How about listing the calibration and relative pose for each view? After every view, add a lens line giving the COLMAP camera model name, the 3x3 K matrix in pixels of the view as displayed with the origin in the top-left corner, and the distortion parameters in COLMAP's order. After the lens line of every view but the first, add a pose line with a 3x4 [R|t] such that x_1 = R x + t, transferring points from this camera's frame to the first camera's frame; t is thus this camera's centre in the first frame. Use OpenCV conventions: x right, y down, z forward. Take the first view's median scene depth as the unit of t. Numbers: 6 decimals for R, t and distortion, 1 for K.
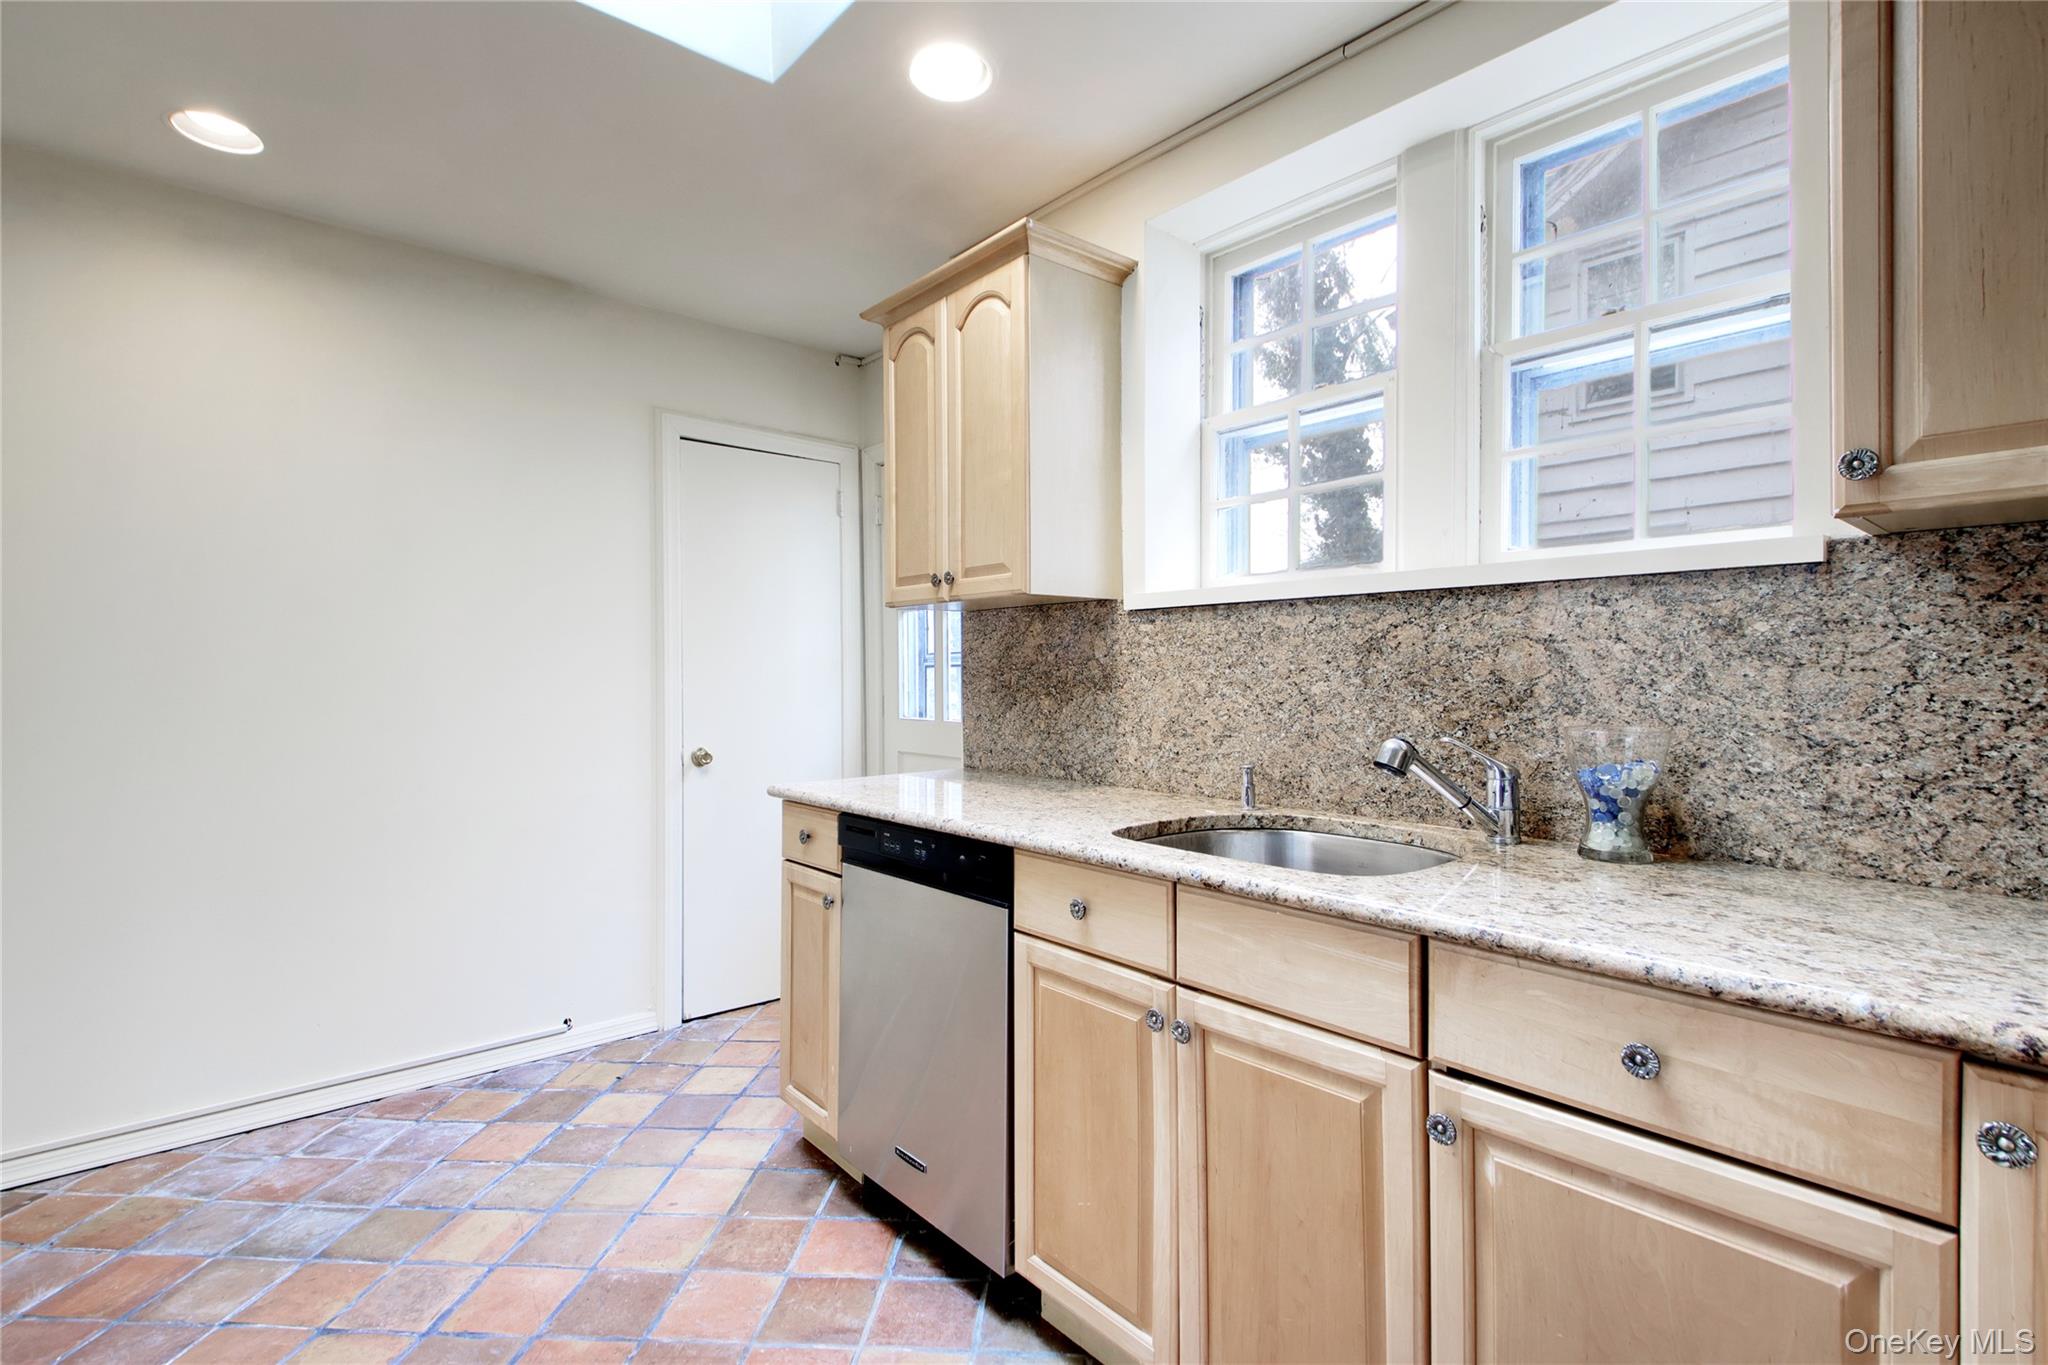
lens RADIAL K [[951.4, 0, 1044.8], [0, 951.4, 678.6], [0, 0, 1]] dist [0.013733, -0.004081]
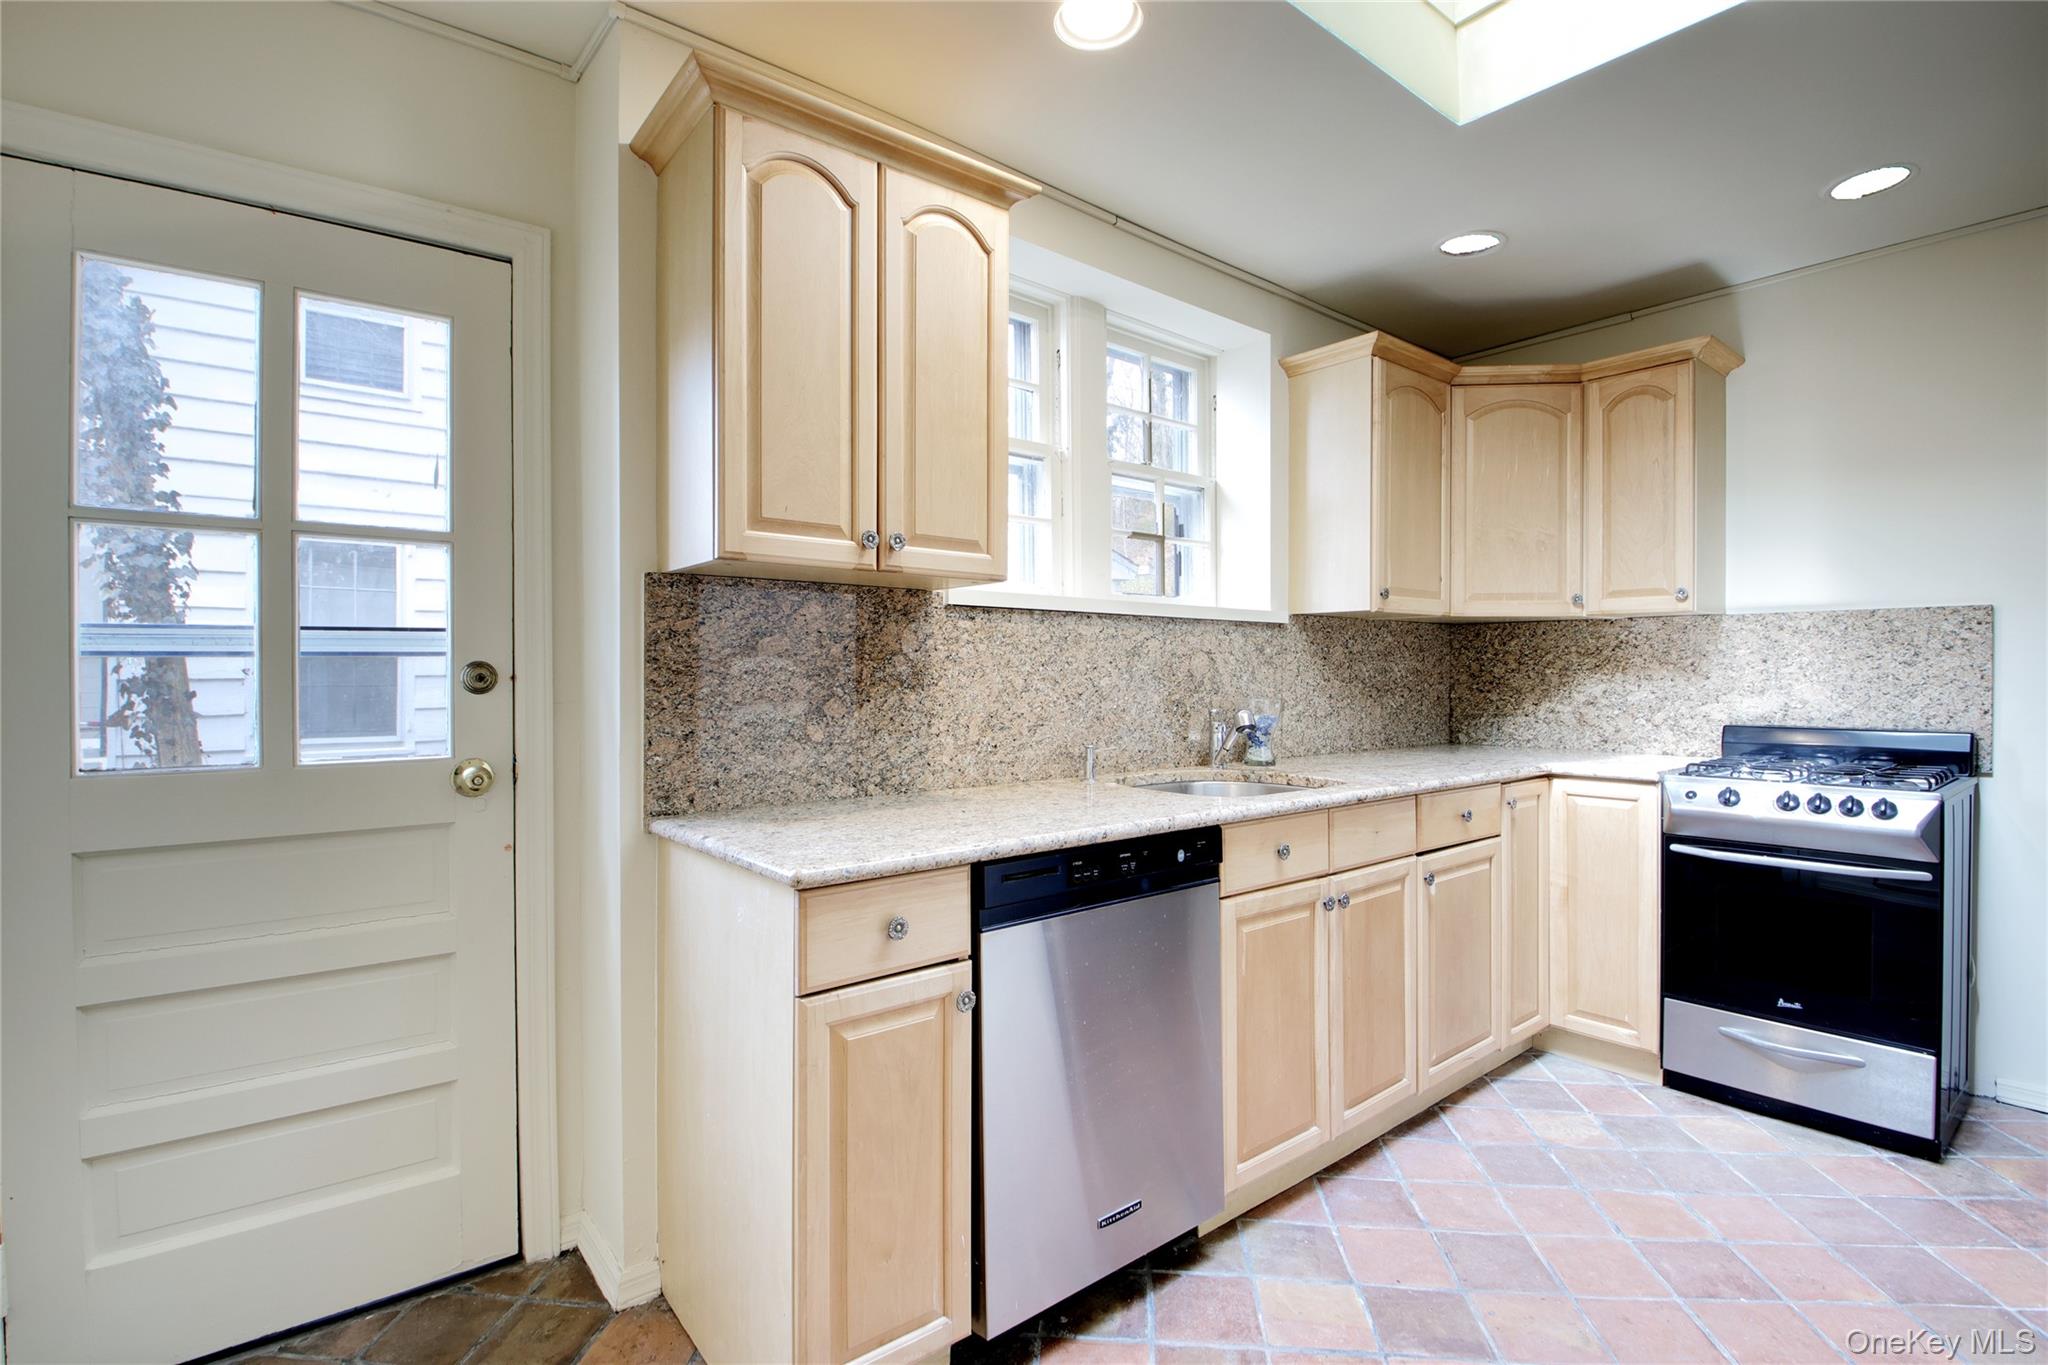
lens RADIAL K [[951.4, 0, 1033.7], [0, 951.4, 678.1], [0, 0, 1]] dist [0.013733, -0.004081]
pose [[0.040915, -0.006621, 0.999141, -0.967518], [0.002596, 0.999975, 0.006520, -0.003921], [-0.999159, 0.002327, 0.040931, 0.973482]]
